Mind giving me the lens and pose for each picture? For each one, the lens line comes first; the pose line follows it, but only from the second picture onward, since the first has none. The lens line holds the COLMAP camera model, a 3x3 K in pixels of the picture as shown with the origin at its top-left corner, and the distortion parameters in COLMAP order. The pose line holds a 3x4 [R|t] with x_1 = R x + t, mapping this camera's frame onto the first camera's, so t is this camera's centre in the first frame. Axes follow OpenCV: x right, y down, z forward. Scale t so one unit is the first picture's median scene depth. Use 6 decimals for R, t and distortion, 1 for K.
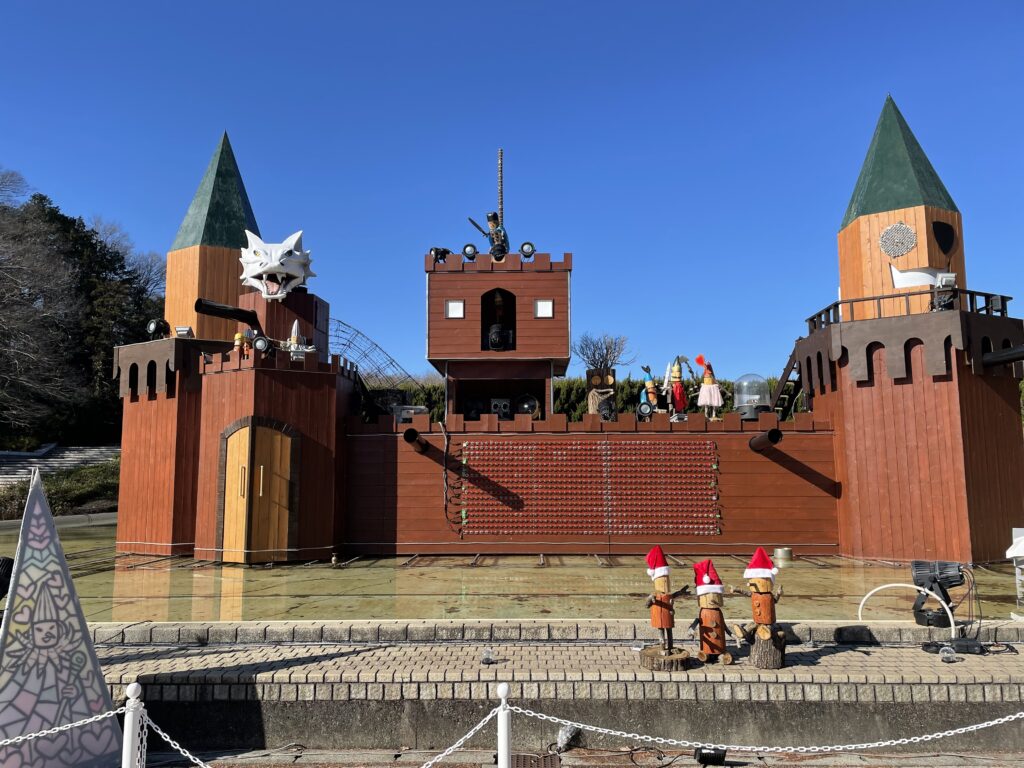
lens RADIAL K [[769.0, 0, 510.7], [0, 769.0, 385.3], [0, 0, 1]] dist [0.055529, -0.019238]
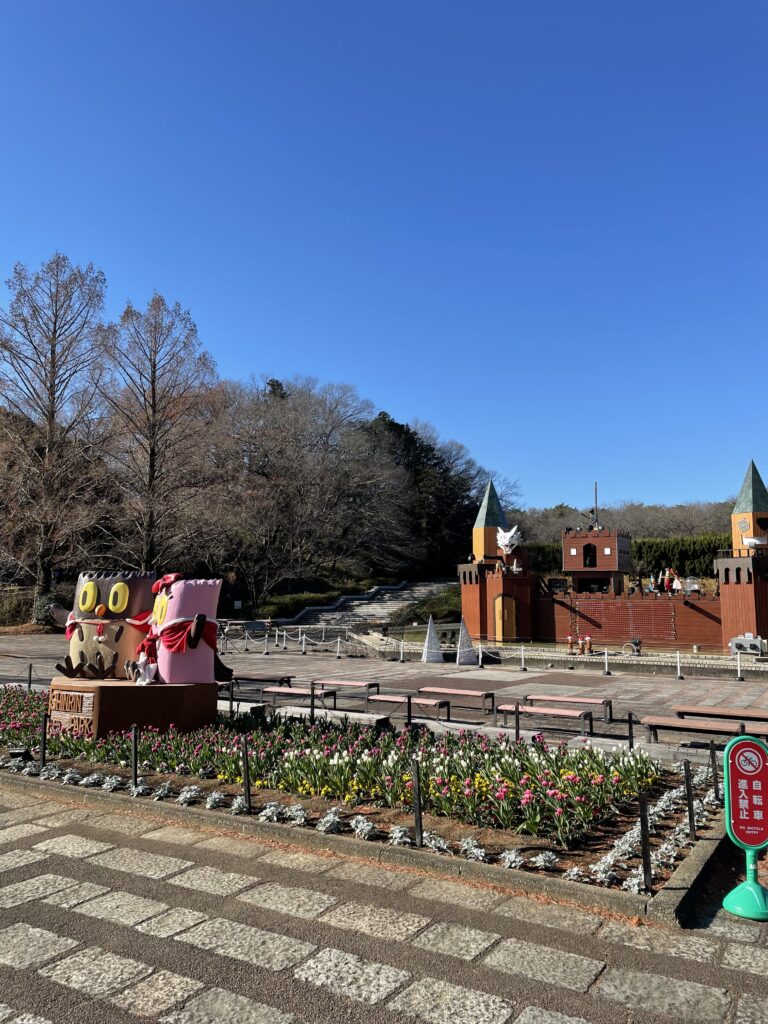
lens RADIAL K [[769.0, 0, 379.3], [0, 769.0, 508.6], [0, 0, 1]] dist [0.055529, -0.019238]
pose [[0.866710, -0.044838, -0.496793, 0.708294], [0.046954, 0.998863, -0.008236, -0.268039], [0.496598, -0.016189, 0.867830, -1.722613]]
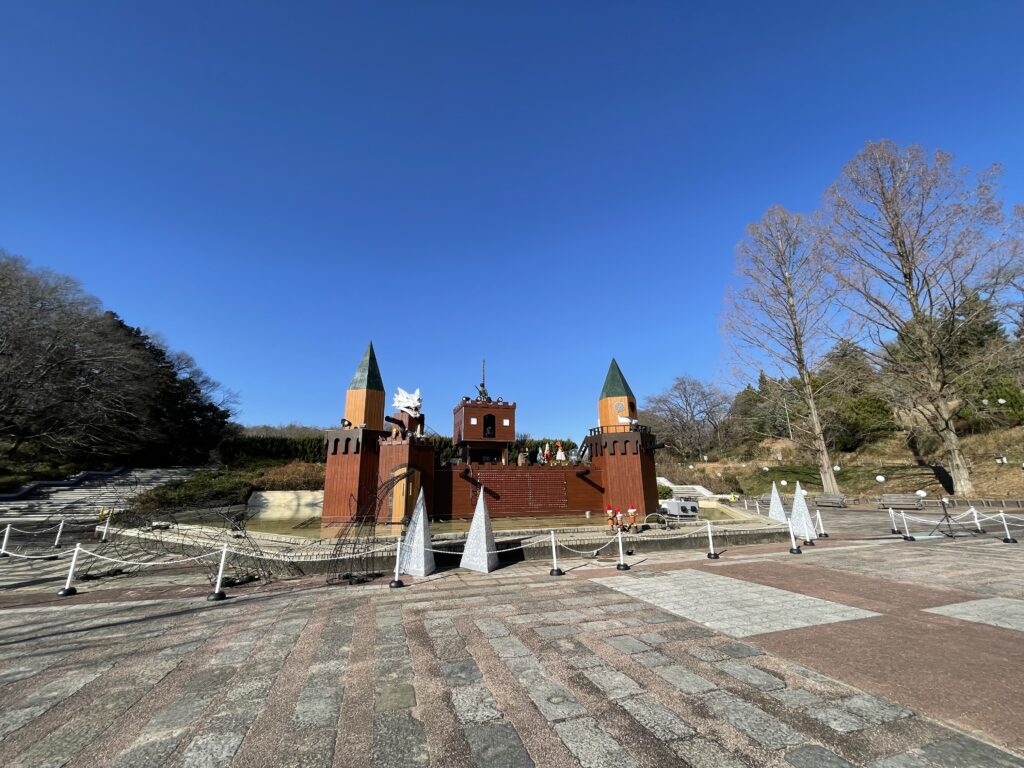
lens RADIAL K [[409.7, 0, 507.7], [0, 409.7, 376.5], [0, 0, 1]] dist [0.001239, -0.000298]
pose [[0.945344, 0.078335, 0.316526, -0.432970], [-0.032724, 0.988606, -0.146929, -0.050218], [-0.324429, 0.128540, 0.937136, -0.381385]]
